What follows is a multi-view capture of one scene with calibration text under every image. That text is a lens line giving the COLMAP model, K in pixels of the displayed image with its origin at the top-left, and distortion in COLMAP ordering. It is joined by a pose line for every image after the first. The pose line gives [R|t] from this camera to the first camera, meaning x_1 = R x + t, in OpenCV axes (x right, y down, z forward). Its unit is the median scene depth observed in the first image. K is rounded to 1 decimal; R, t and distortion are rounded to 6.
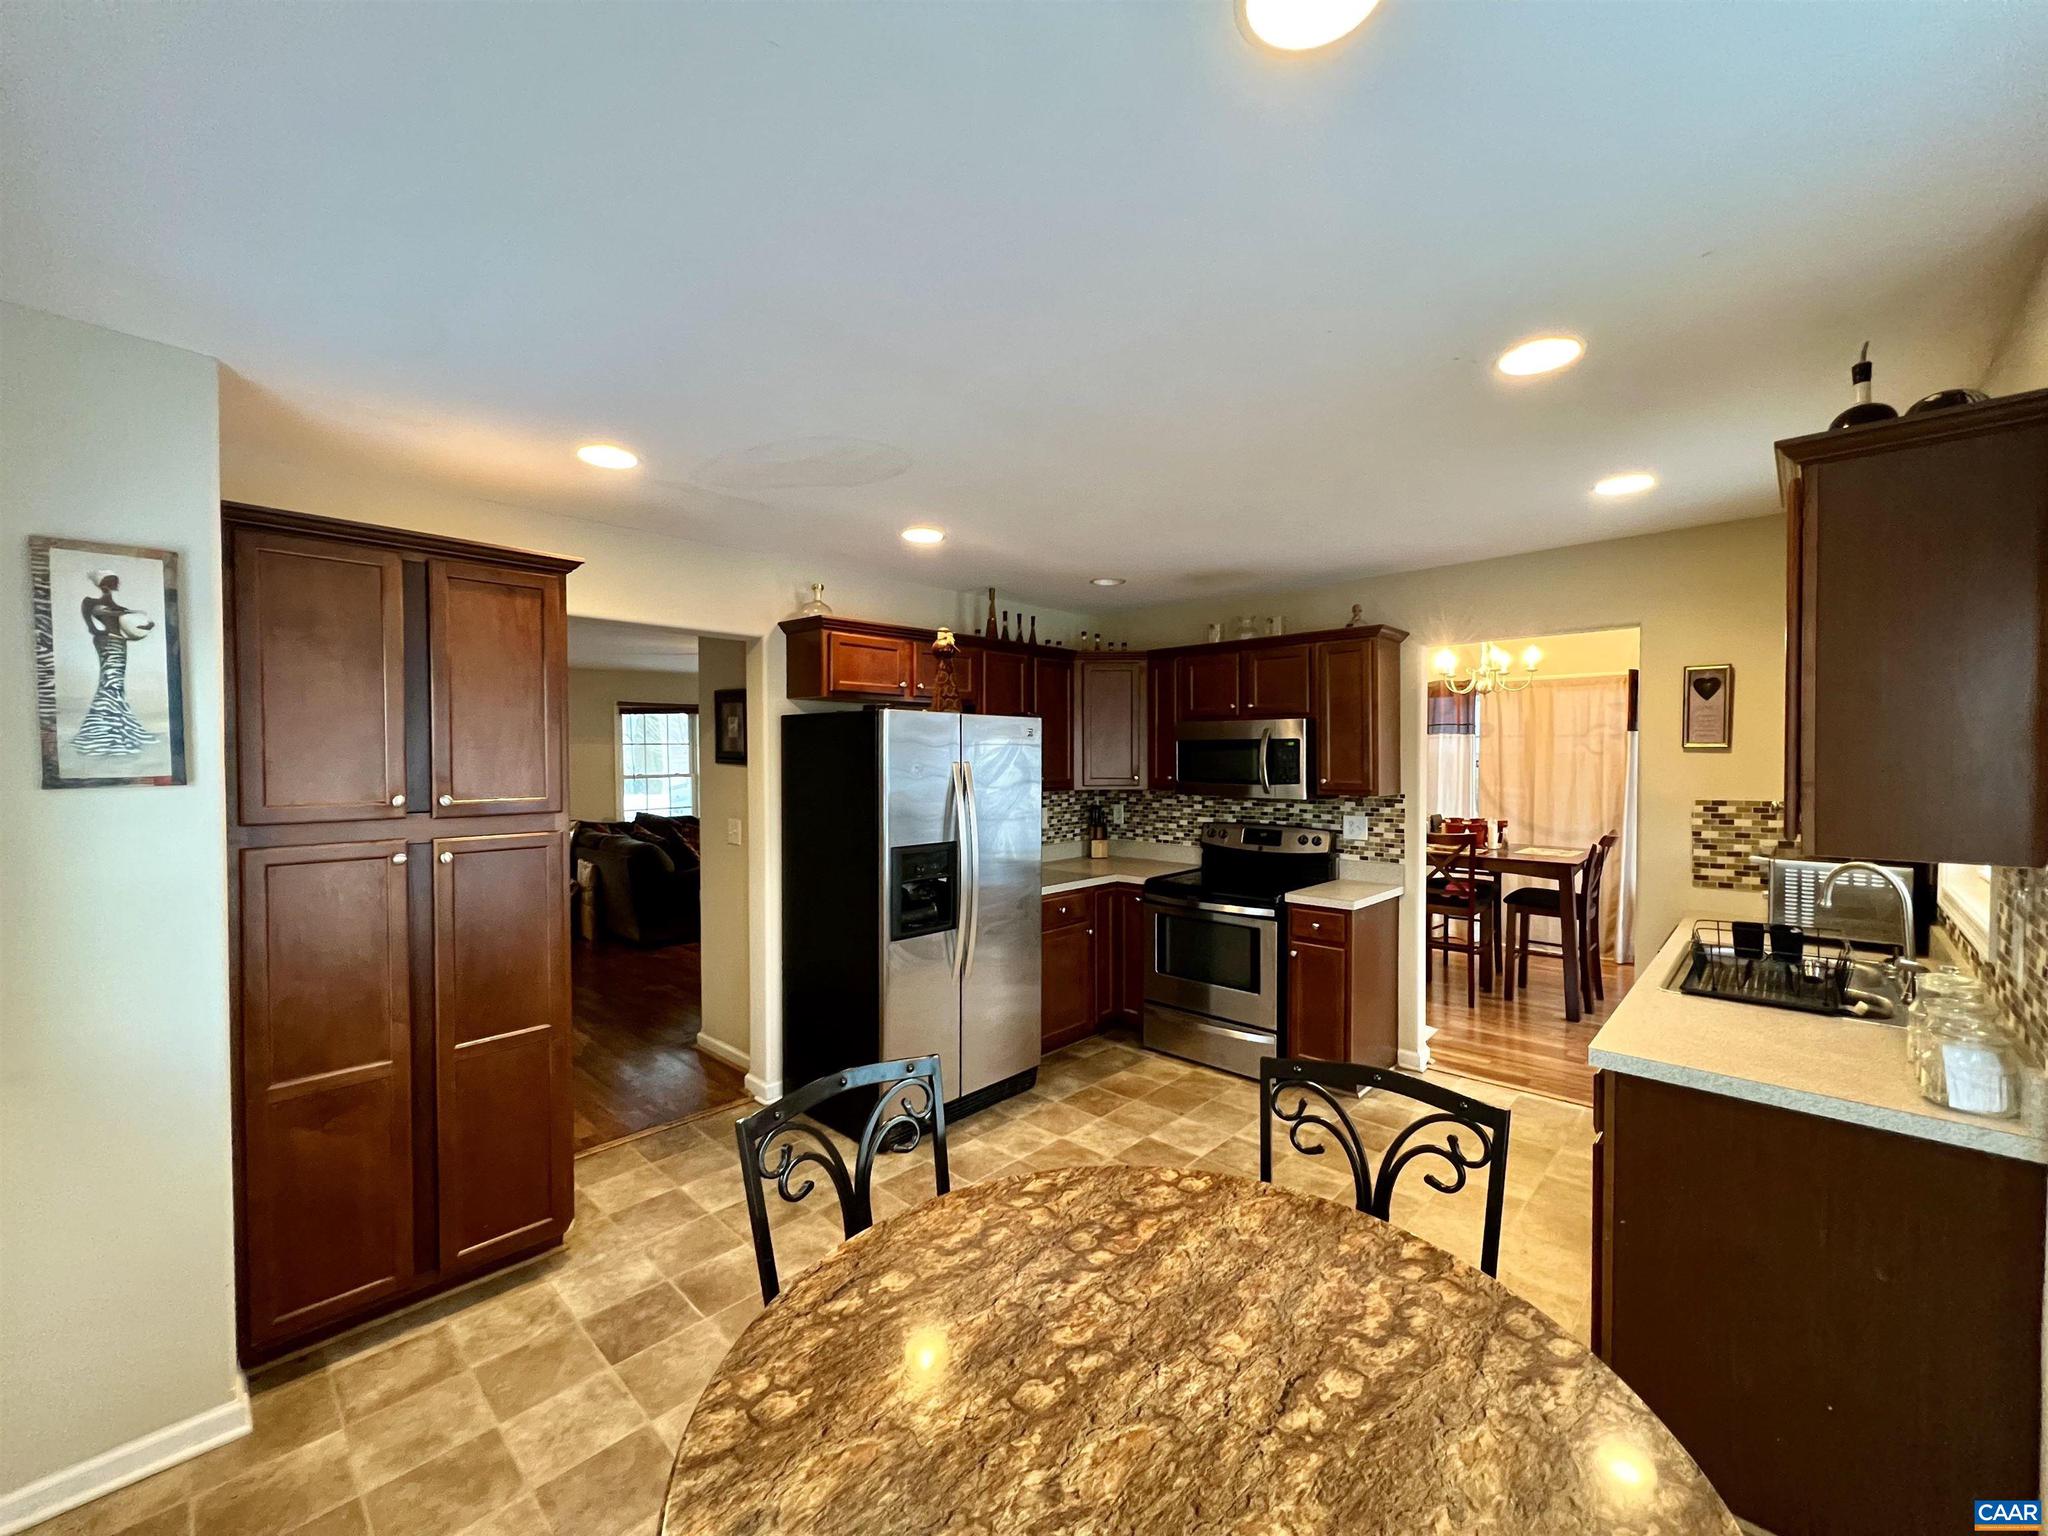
lens RADIAL K [[824.1, 0, 1026.5], [0, 824.1, 775.0], [0, 0, 1]] dist [-0.000573, -0.000211]
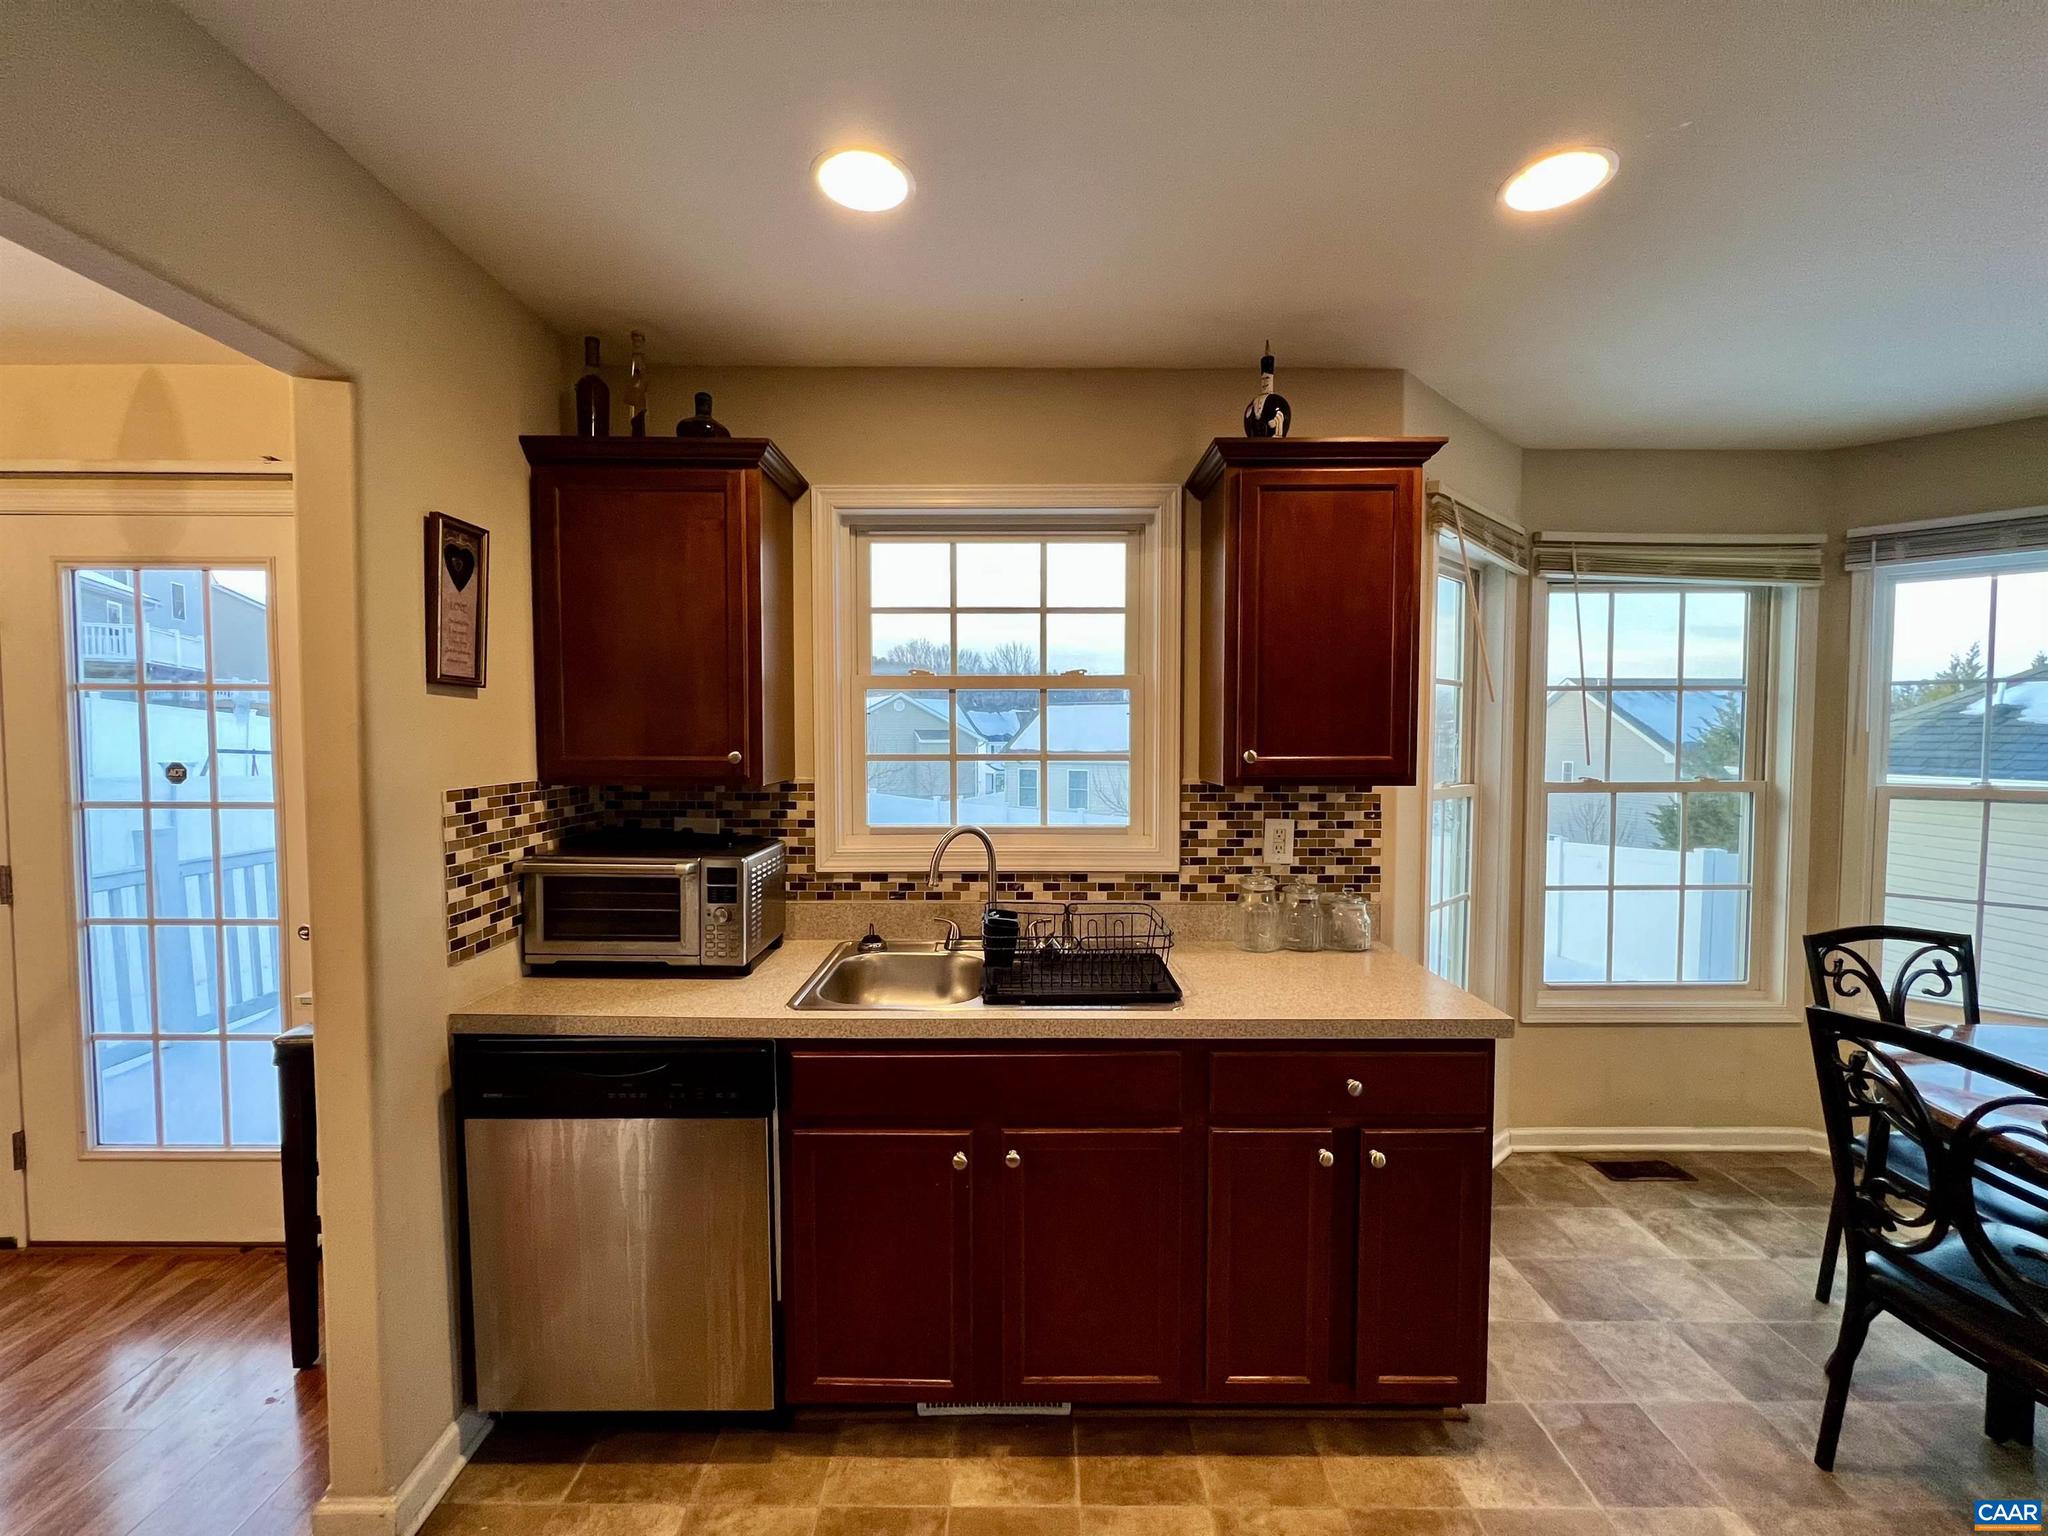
lens RADIAL K [[824.1, 0, 1019.5], [0, 824.1, 773.0], [0, 0, 1]] dist [-0.000573, -0.000211]
pose [[-0.685836, -0.030847, 0.727102, 0.221012], [0.019879, 0.997934, 0.061088, -0.003778], [-0.727485, 0.056351, -0.683806, 1.097640]]
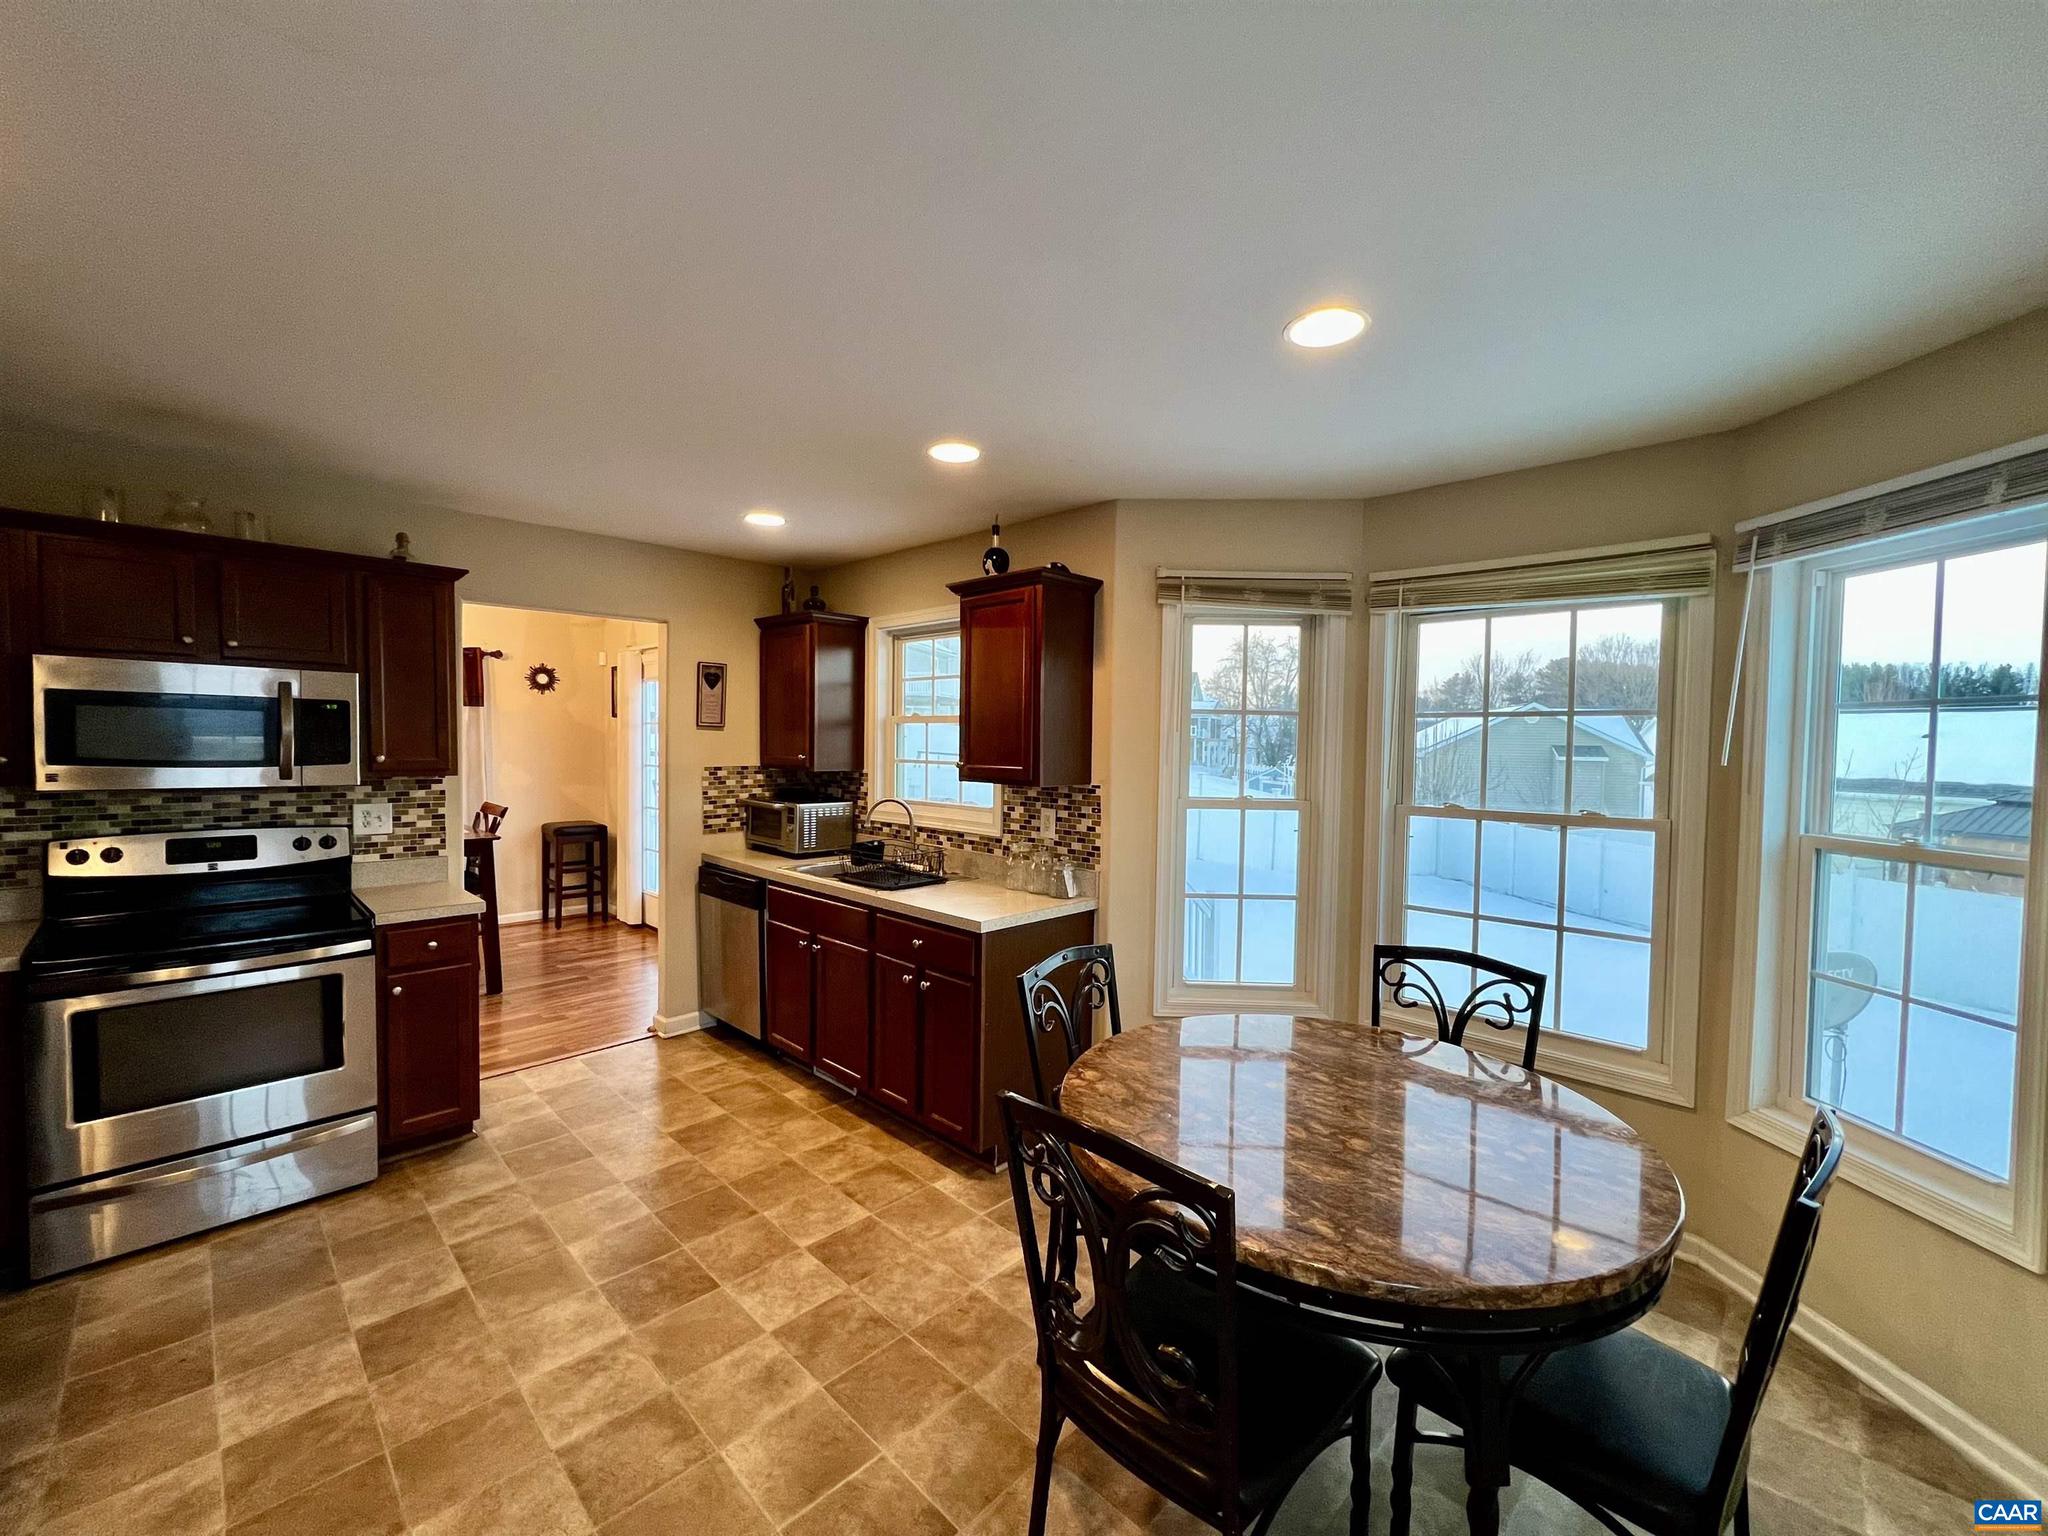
lens RADIAL K [[824.1, 0, 1019.3], [0, 824.1, 771.2], [0, 0, 1]] dist [-0.000573, -0.000211]
pose [[0.015900, -0.034170, 0.999290, -0.466530], [0.009023, 0.999380, 0.034029, -0.001998], [-0.999833, 0.008476, 0.016198, 0.493675]]
